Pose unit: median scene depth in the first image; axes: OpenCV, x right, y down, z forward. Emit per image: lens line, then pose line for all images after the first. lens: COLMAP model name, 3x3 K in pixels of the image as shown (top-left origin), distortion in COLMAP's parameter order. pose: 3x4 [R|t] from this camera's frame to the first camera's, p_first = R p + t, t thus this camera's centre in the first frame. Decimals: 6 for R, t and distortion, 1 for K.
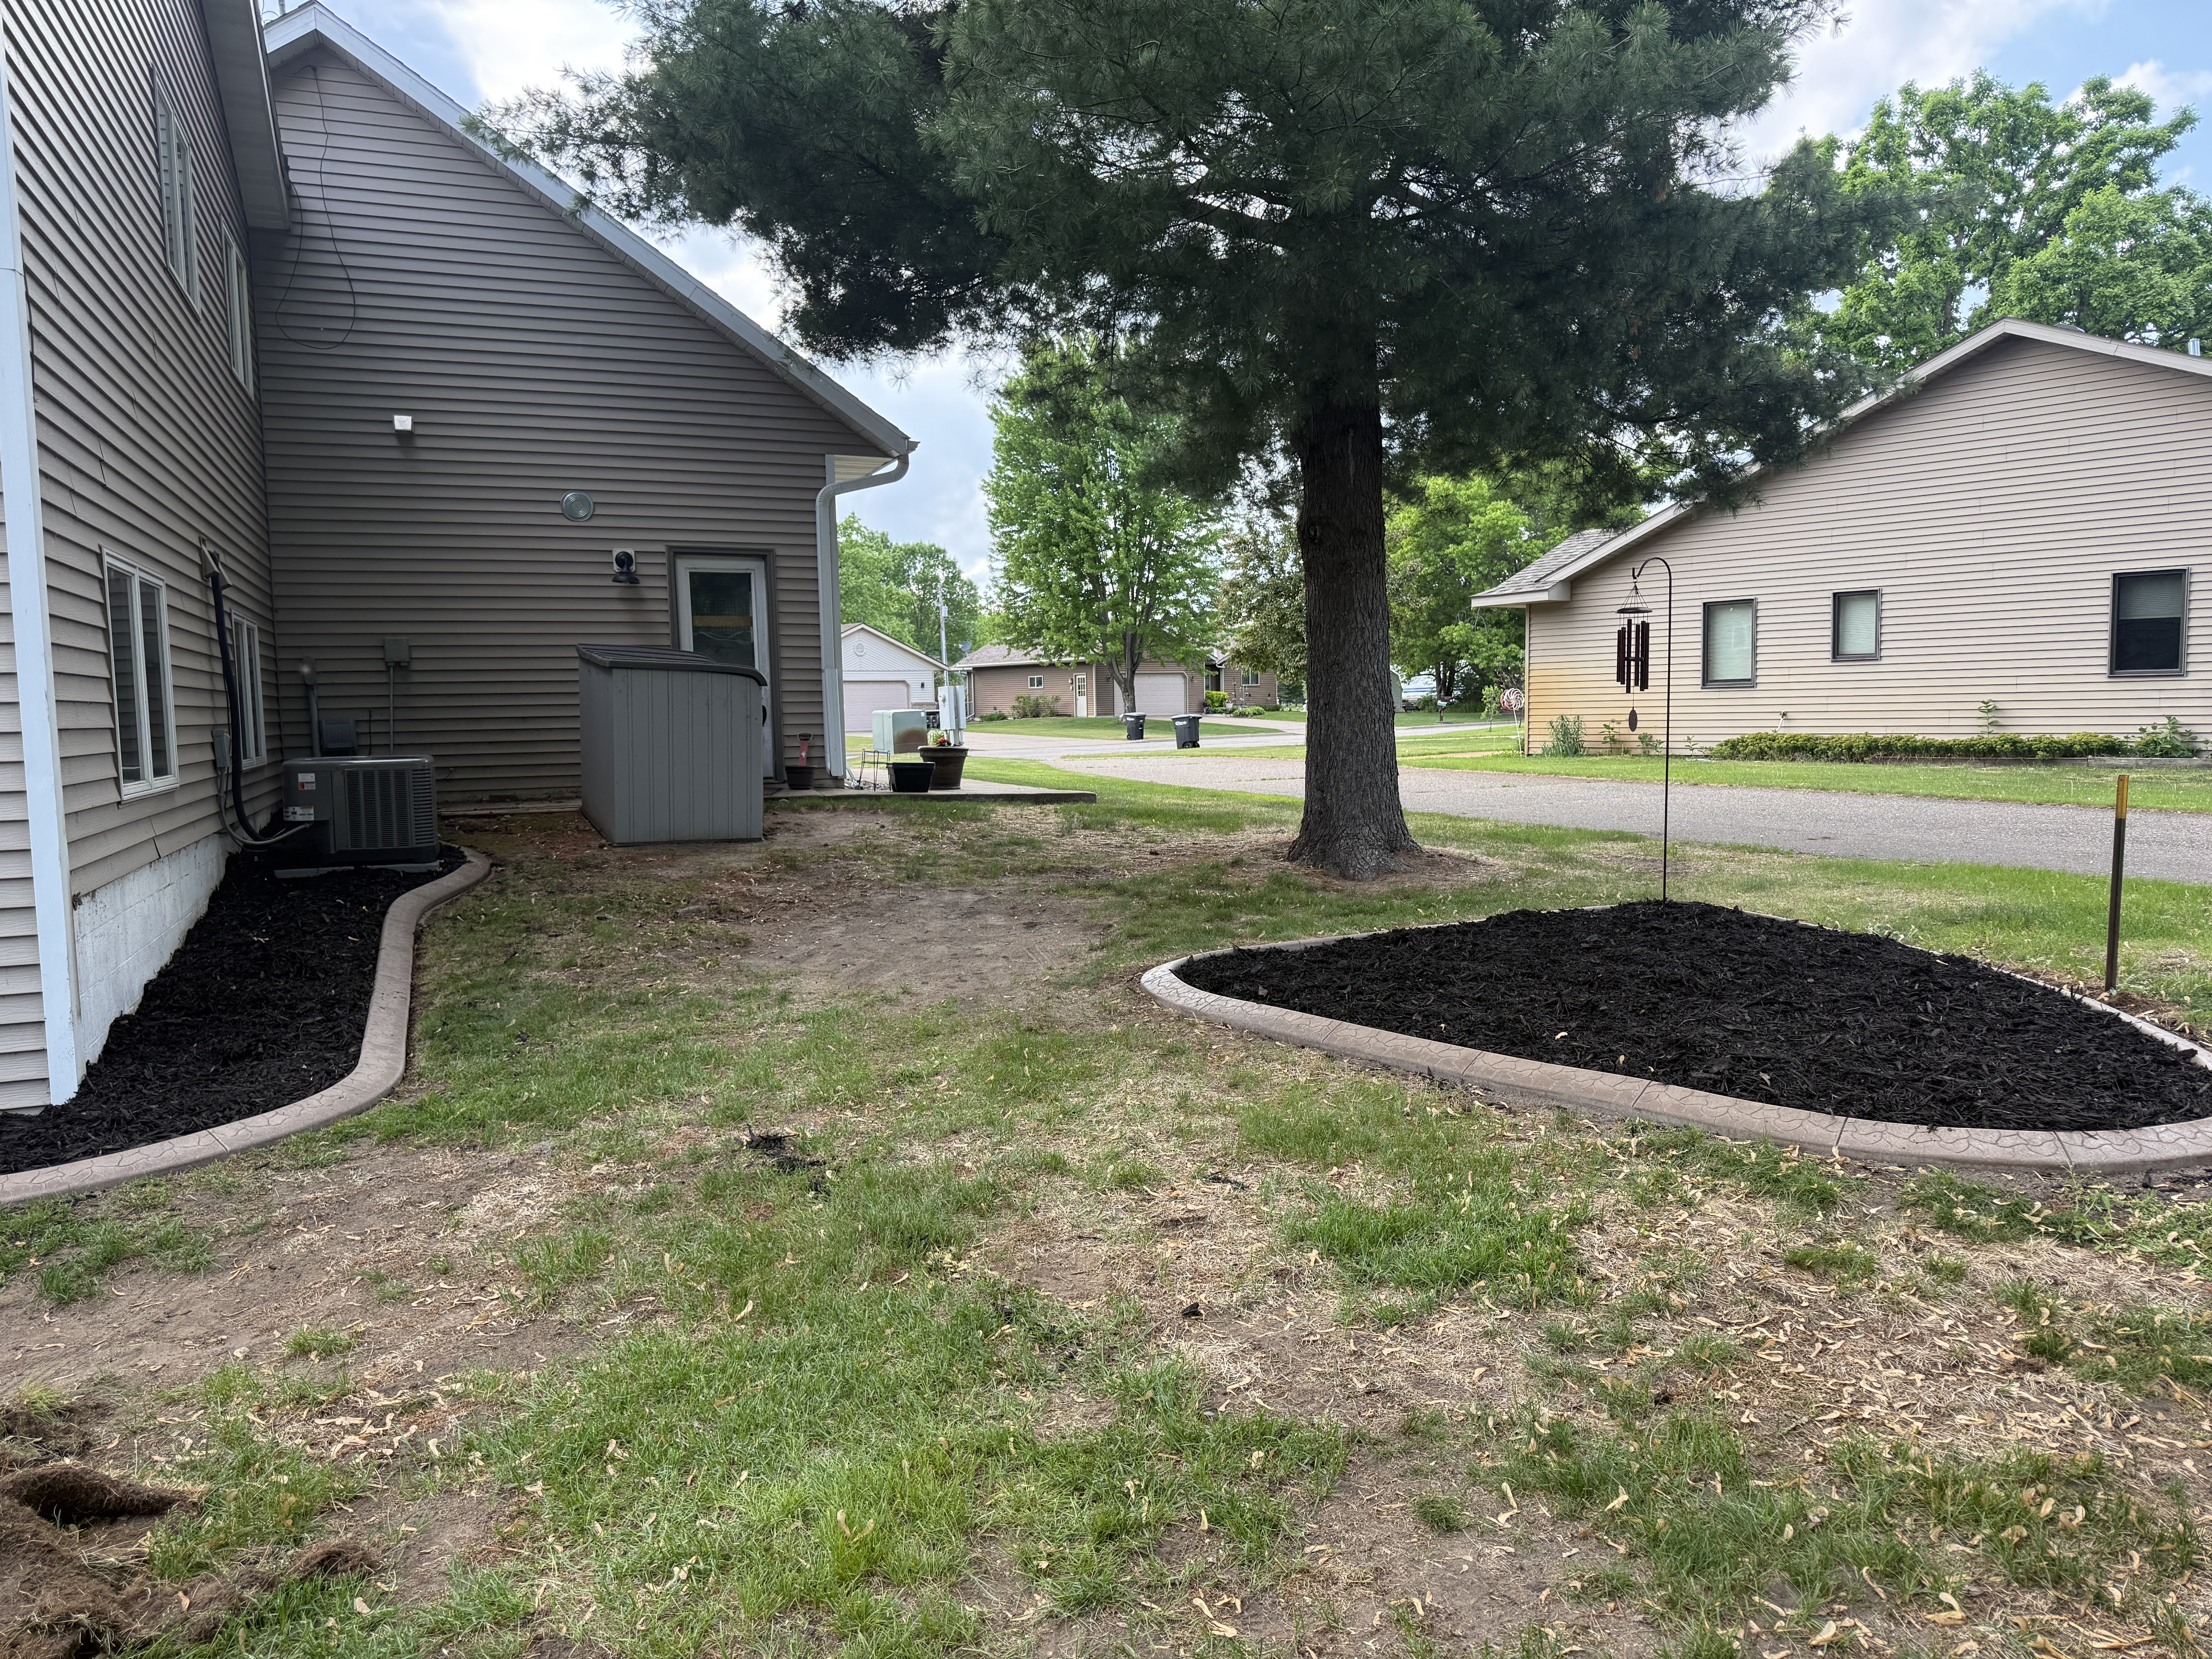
lens RADIAL K [[1536.5, 0, 1106.0], [0, 1536.5, 829.5], [0, 0, 1]] dist [0.089464, -0.135753]
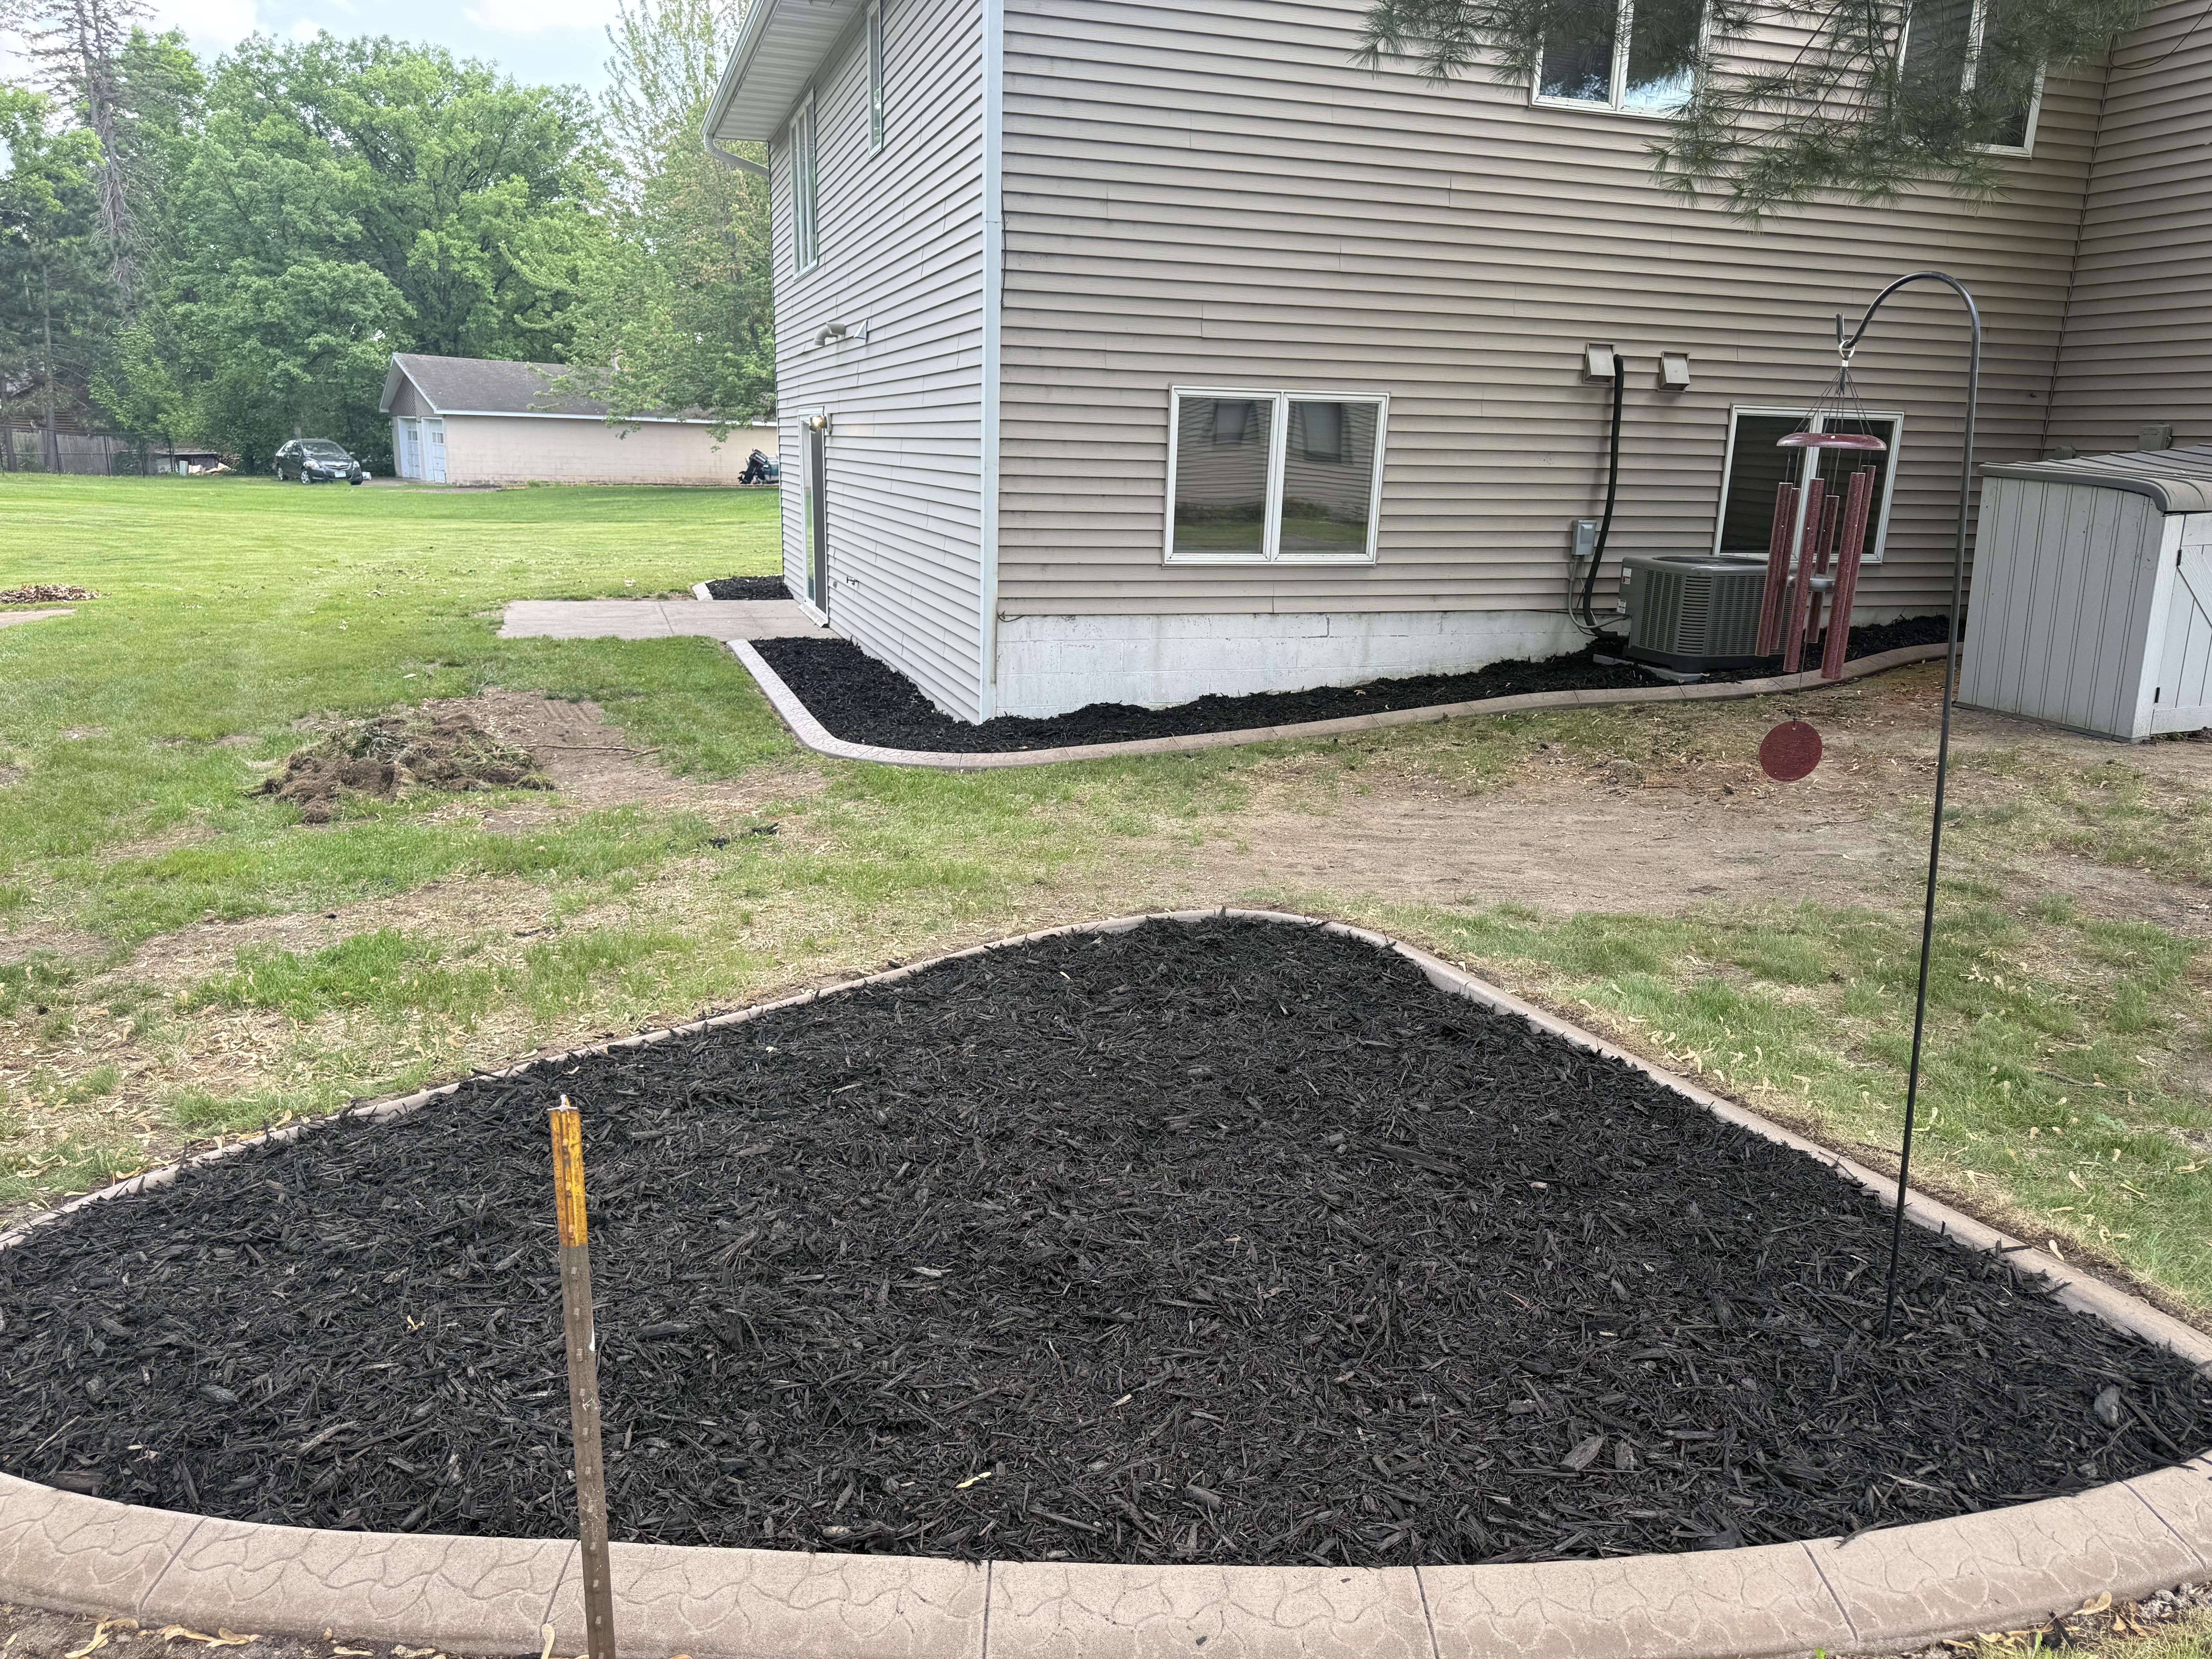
lens RADIAL K [[1536.5, 0, 1106.0], [0, 1536.5, 829.5], [0, 0, 1]] dist [0.089464, -0.135753]
pose [[-0.083427, 0.250965, -0.964394, 1.145465], [-0.109249, 0.959631, 0.259176, -0.204786], [0.990507, 0.126981, -0.052642, 1.413406]]
